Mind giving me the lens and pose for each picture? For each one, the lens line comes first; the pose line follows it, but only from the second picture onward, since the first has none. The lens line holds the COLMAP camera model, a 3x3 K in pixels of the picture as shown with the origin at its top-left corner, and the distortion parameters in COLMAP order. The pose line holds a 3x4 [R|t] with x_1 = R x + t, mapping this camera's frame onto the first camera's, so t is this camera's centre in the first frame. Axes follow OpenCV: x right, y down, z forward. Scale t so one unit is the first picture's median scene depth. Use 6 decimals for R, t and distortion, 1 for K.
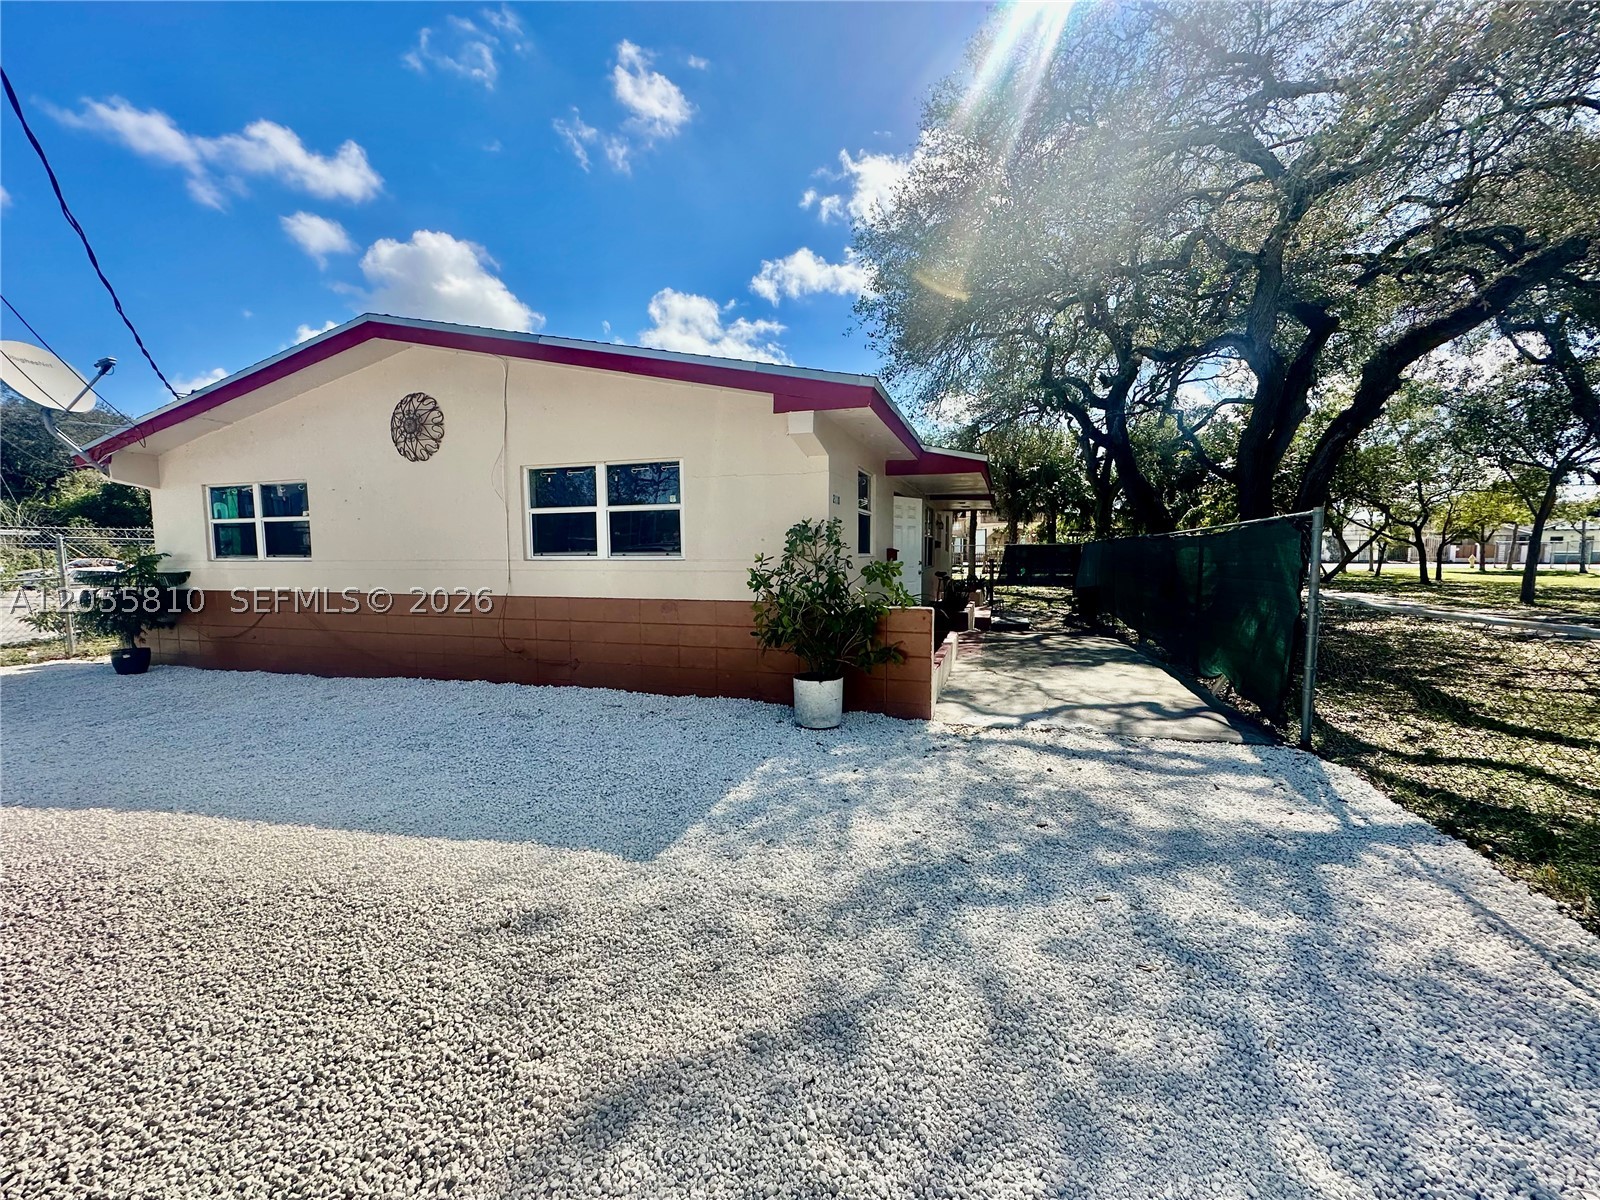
lens RADIAL K [[640.2, 0, 798.5], [0, 640.2, 598.5], [0, 0, 1]] dist [-0.003607, 0.000515]
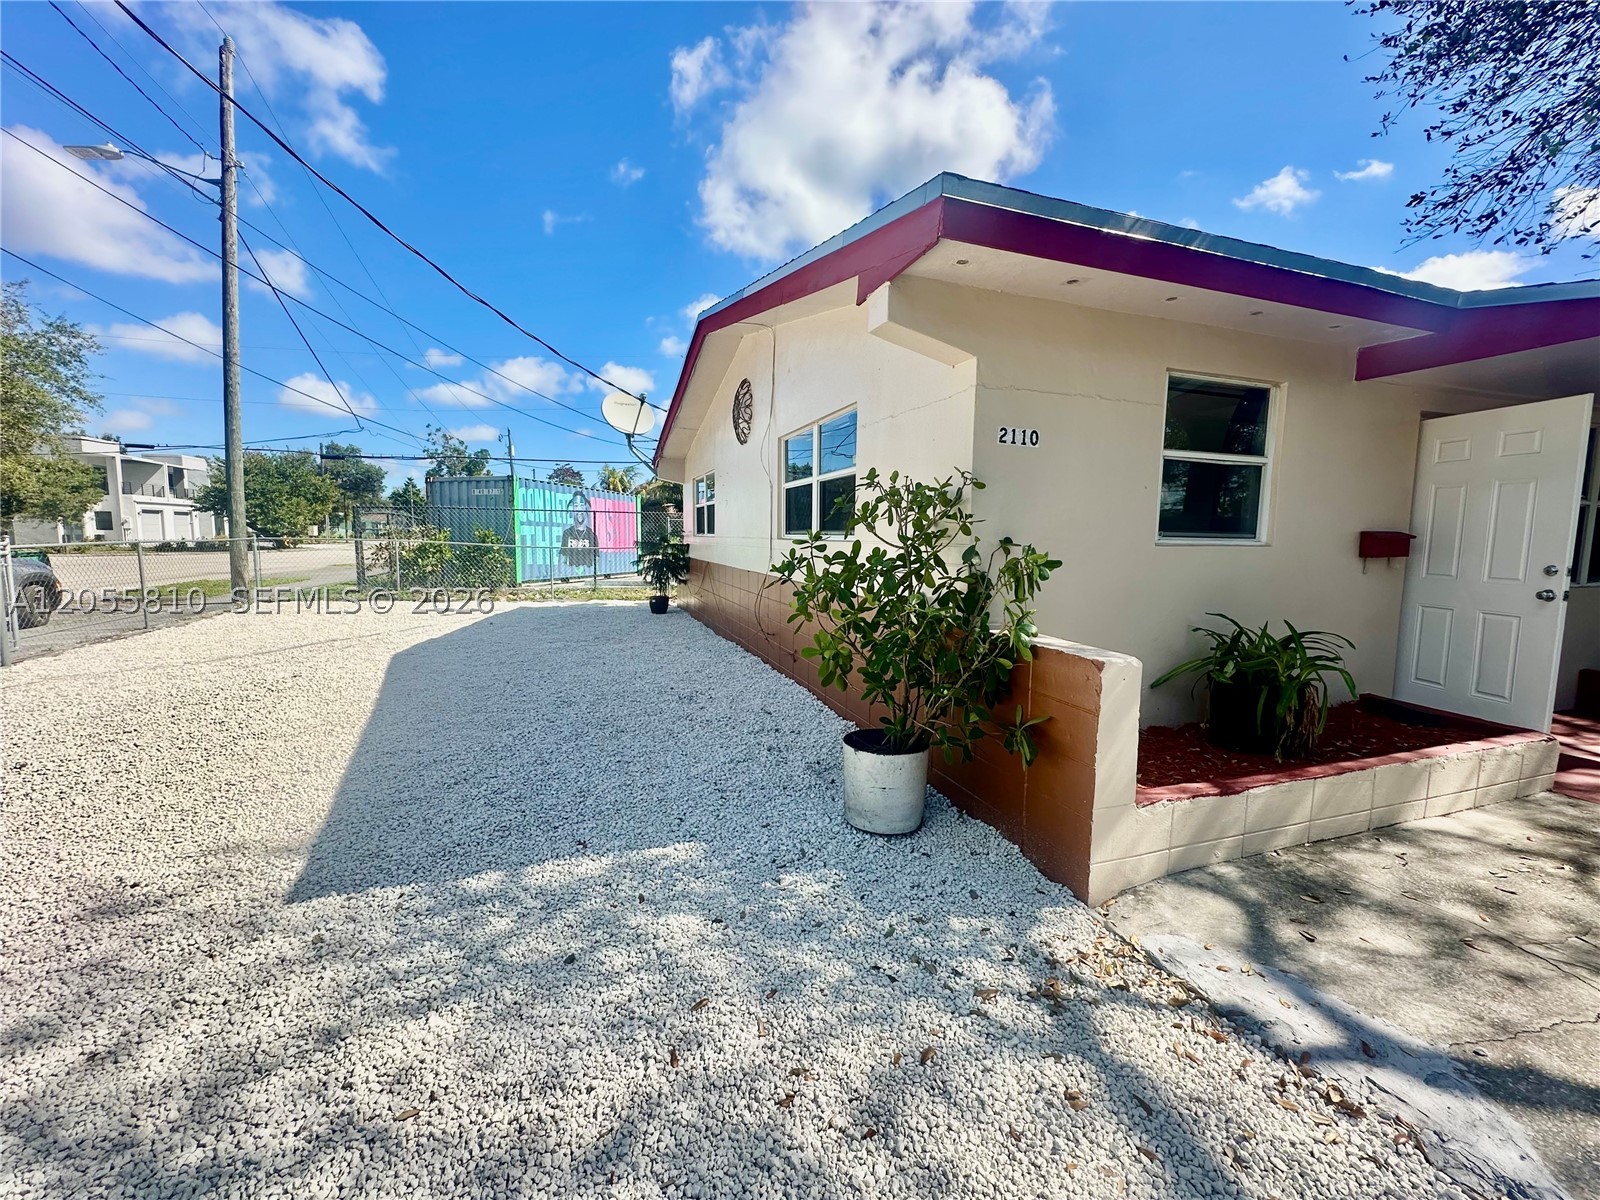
lens RADIAL K [[643.8, 0, 795.0], [0, 643.8, 600.0], [0, 0, 1]] dist [-0.002503, 0.000284]
pose [[0.571800, 0.093335, -0.815066, 0.395169], [-0.064780, 0.995542, 0.068556, -0.041907], [0.817831, 0.013600, 0.575297, 0.522407]]
